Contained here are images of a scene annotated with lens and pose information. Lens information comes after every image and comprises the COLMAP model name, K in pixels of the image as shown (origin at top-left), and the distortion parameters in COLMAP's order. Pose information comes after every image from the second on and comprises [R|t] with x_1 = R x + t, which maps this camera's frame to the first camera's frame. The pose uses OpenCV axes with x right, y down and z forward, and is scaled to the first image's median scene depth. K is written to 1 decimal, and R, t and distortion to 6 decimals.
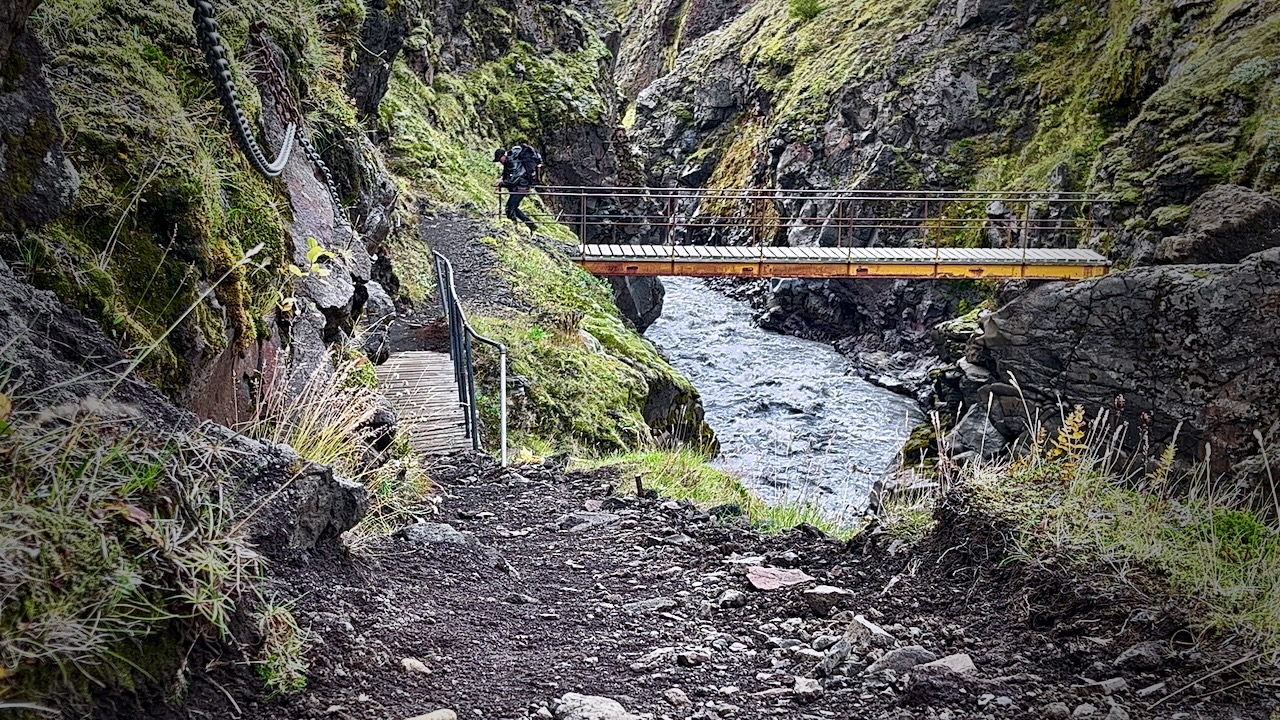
lens RADIAL K [[1808.5, 0, 631.1], [0, 1808.5, 373.2], [0, 0, 1]] dist [0.088669, 0.000000]
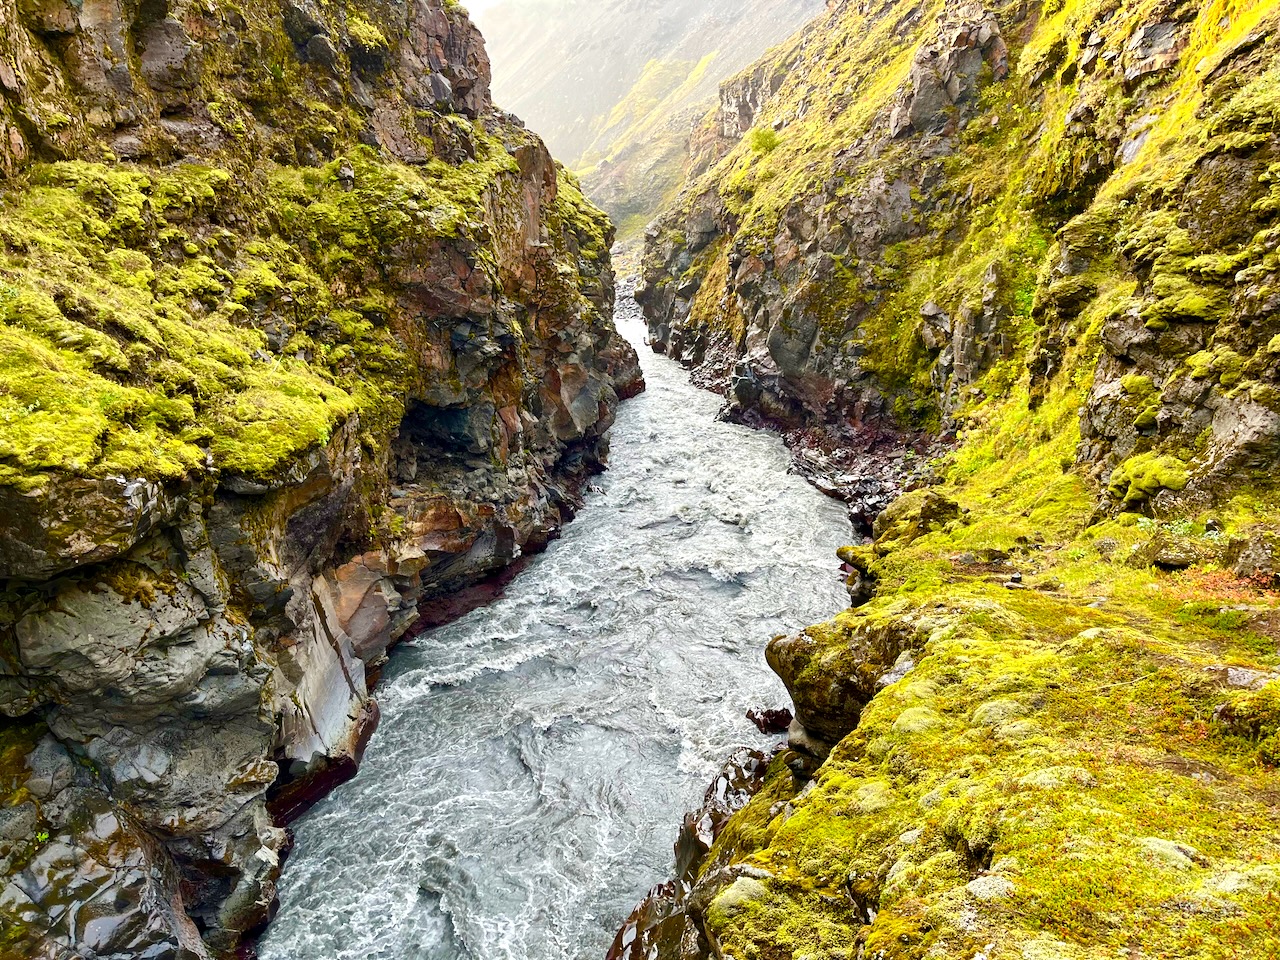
lens RADIAL K [[990.7, 0, 634.2], [0, 990.7, 491.5], [0, 0, 1]] dist [0.035352, -0.043475]
pose [[0.995003, -0.027767, -0.095902, 0.108984], [0.036452, 0.995272, 0.090027, -0.057007], [0.092949, -0.093073, 0.991311, 0.529733]]
